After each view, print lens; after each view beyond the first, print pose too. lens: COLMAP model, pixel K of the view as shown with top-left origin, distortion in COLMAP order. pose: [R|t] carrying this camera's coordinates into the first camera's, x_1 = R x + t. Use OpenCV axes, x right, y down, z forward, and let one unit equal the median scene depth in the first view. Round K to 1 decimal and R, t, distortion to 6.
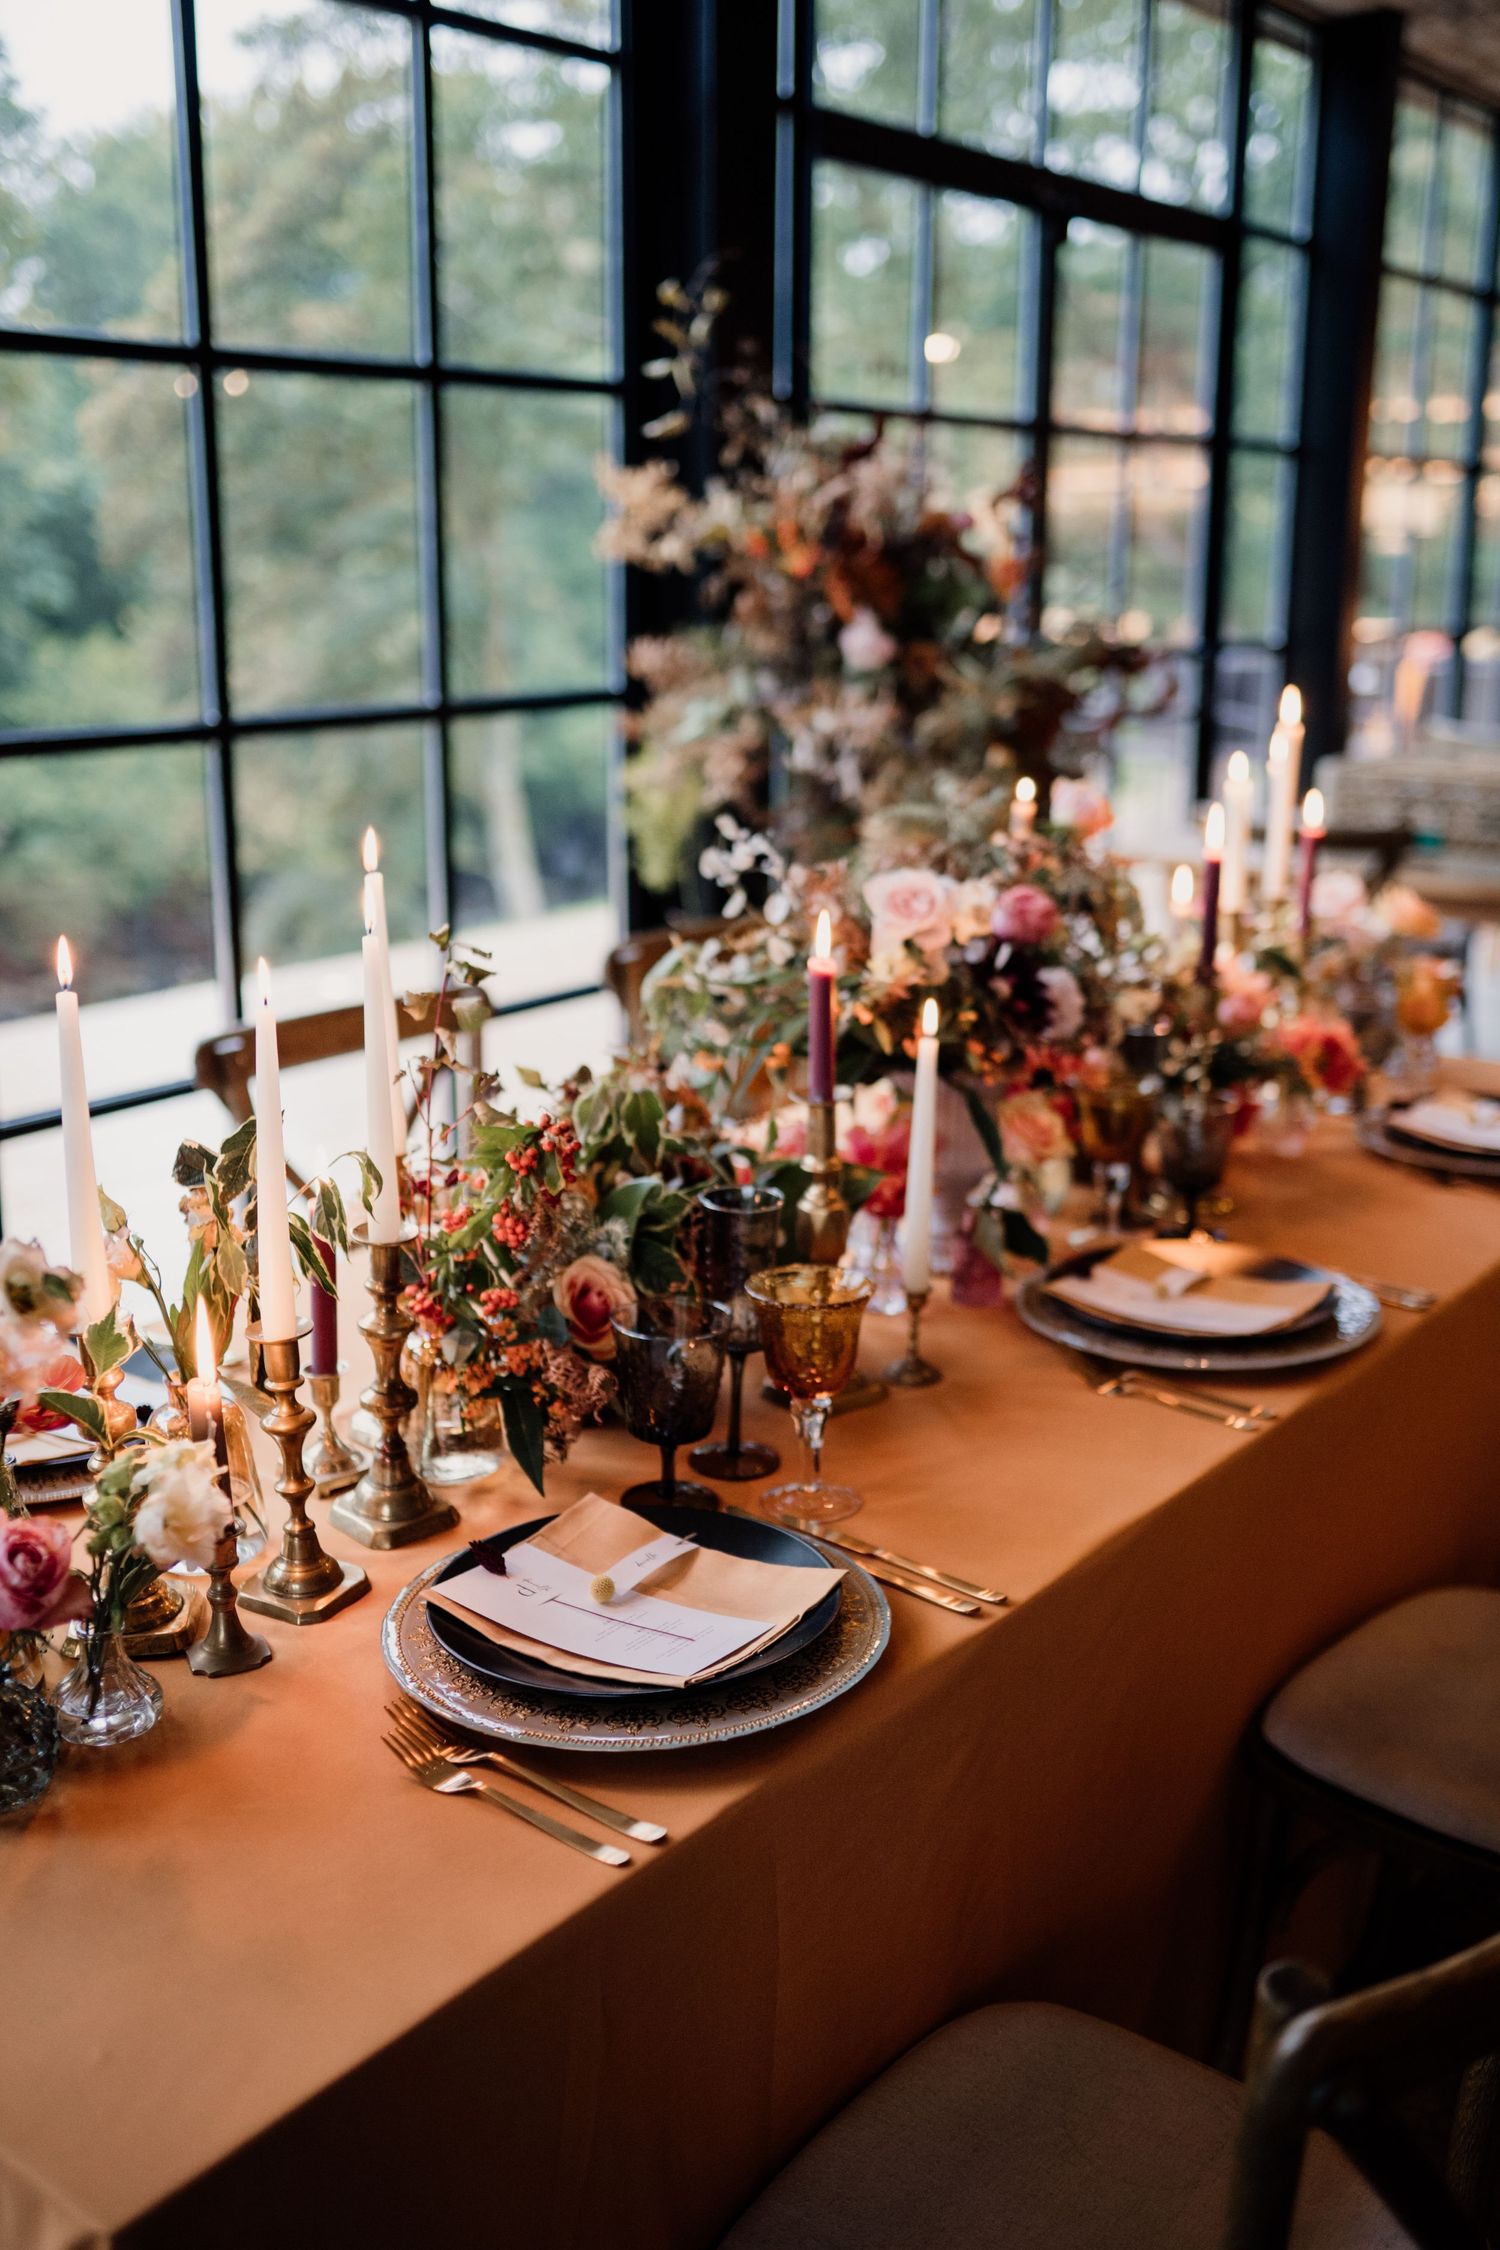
lens RADIAL K [[2123.6, 0, 728.6], [0, 2123.6, 1079.0], [0, 0, 1]] dist [-0.013774, 0.008804]
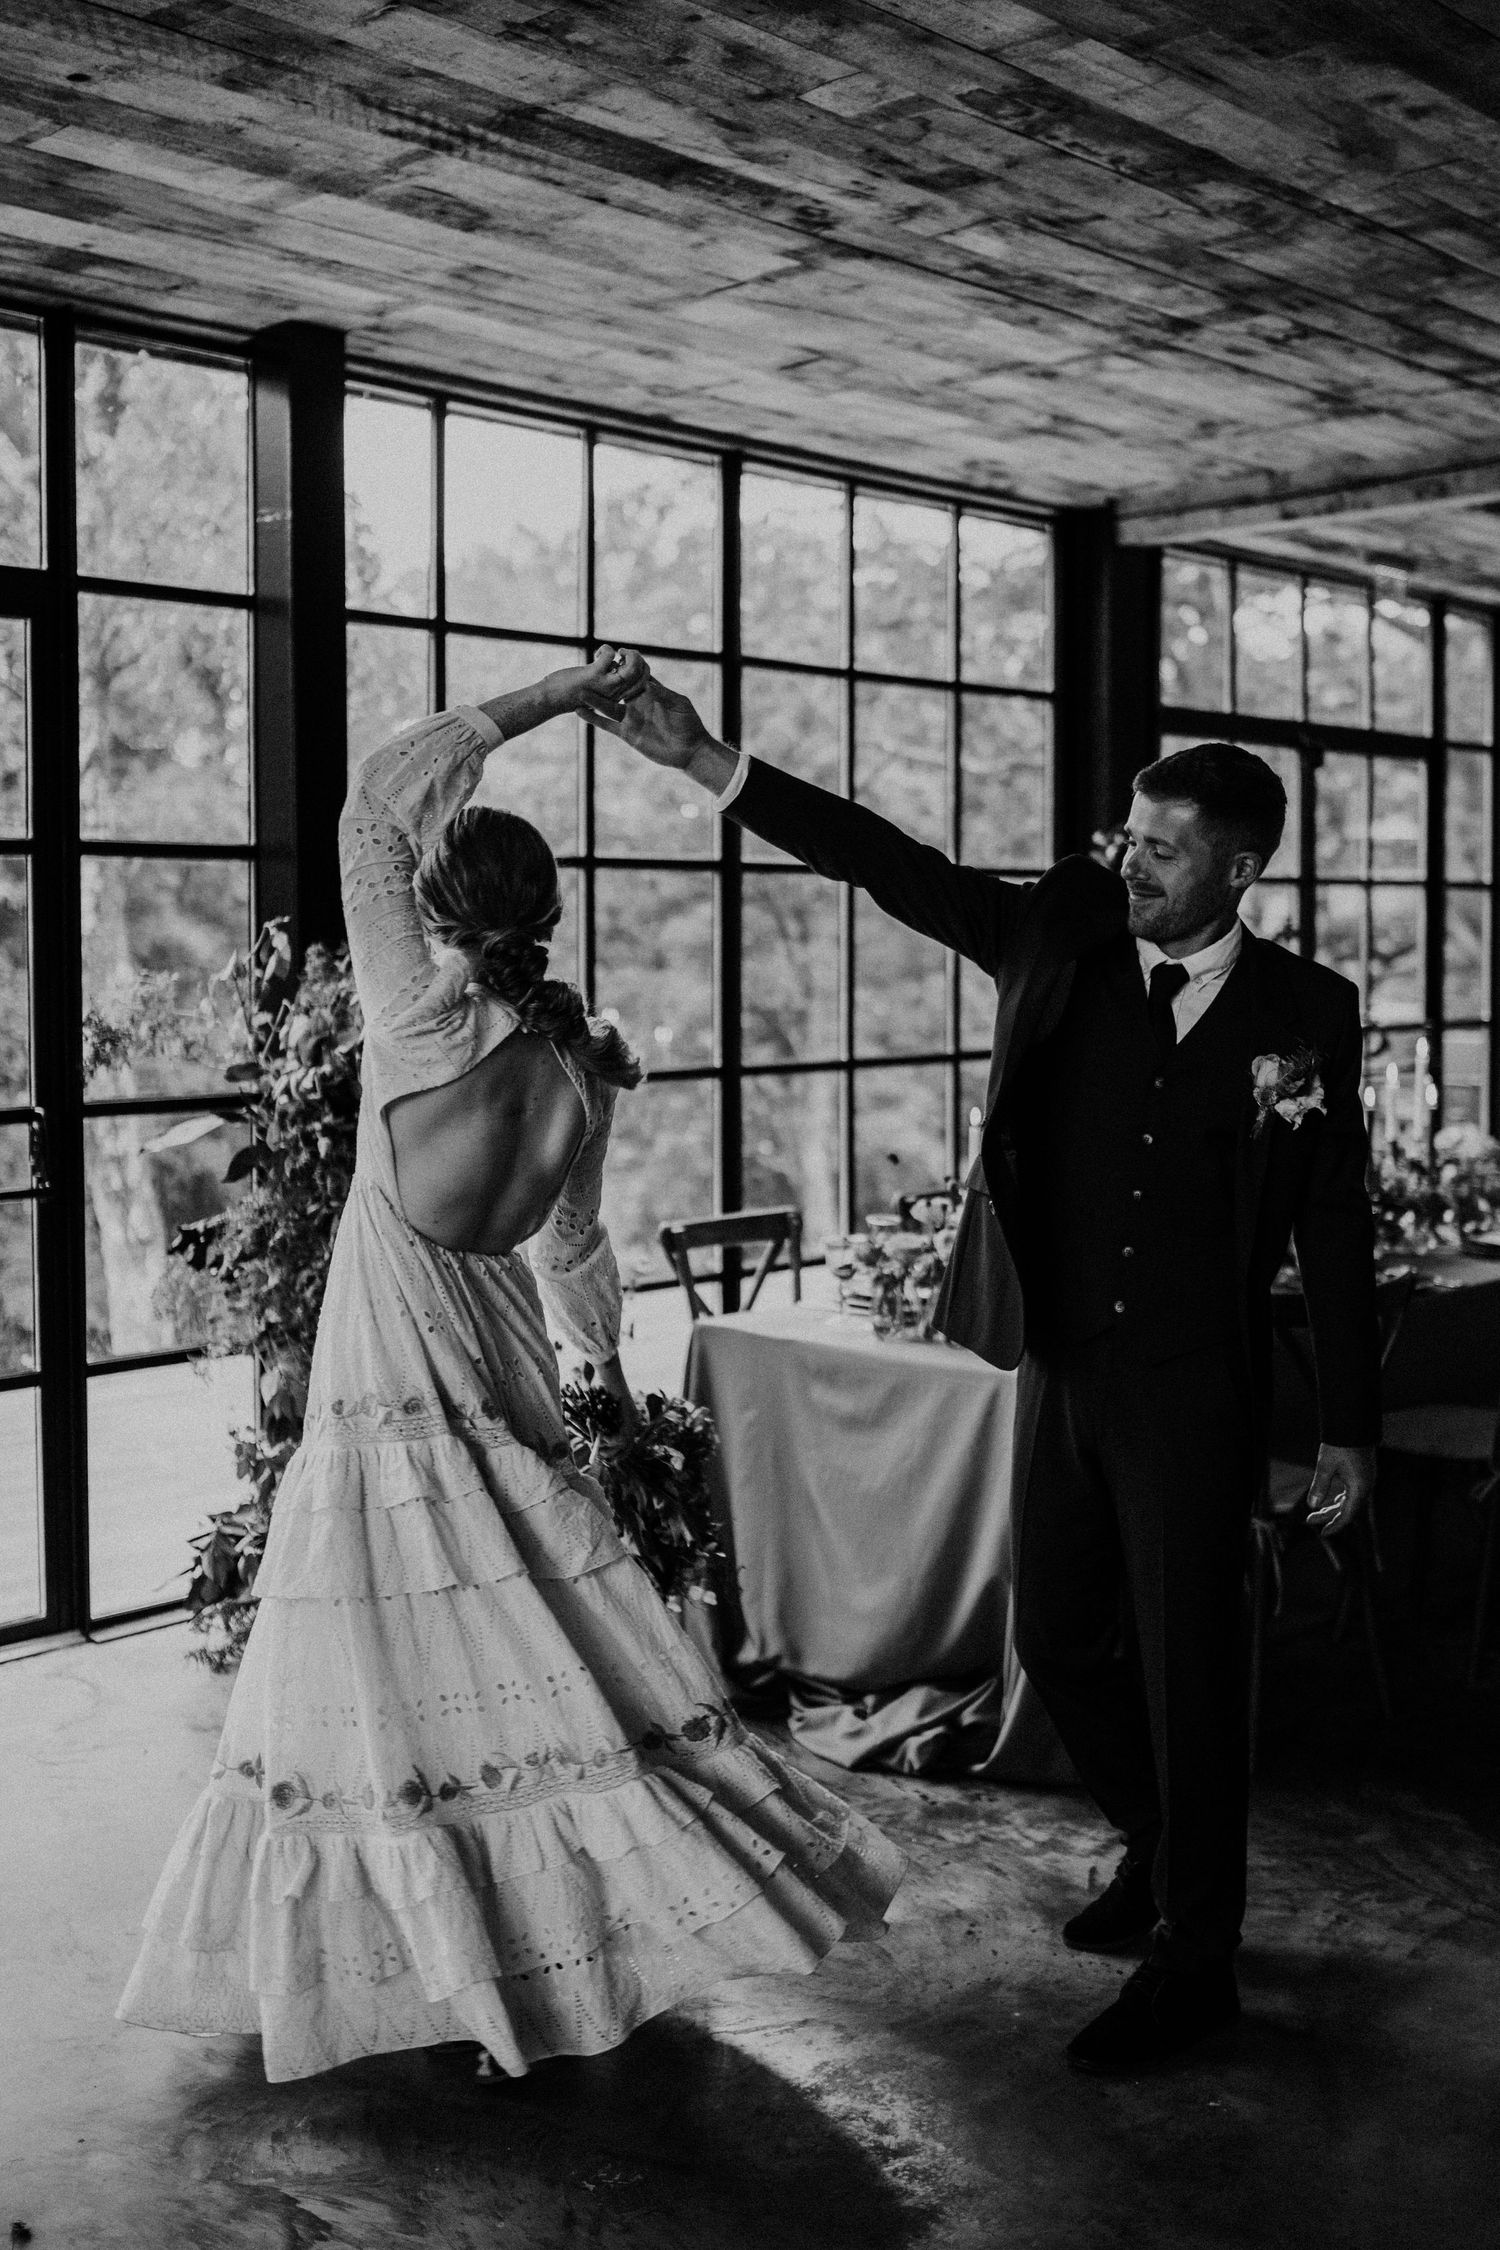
lens RADIAL K [[2805.2, 0, 750.0], [0, 2805.2, 1125.0], [0, 0, 1]] dist [-0.000227, 0.013809]
pose [[0.996855, -0.003089, -0.079187, -0.223821], [-0.010433, 0.985428, -0.169772, 0.509838], [0.078557, 0.170064, 0.982297, -2.344062]]
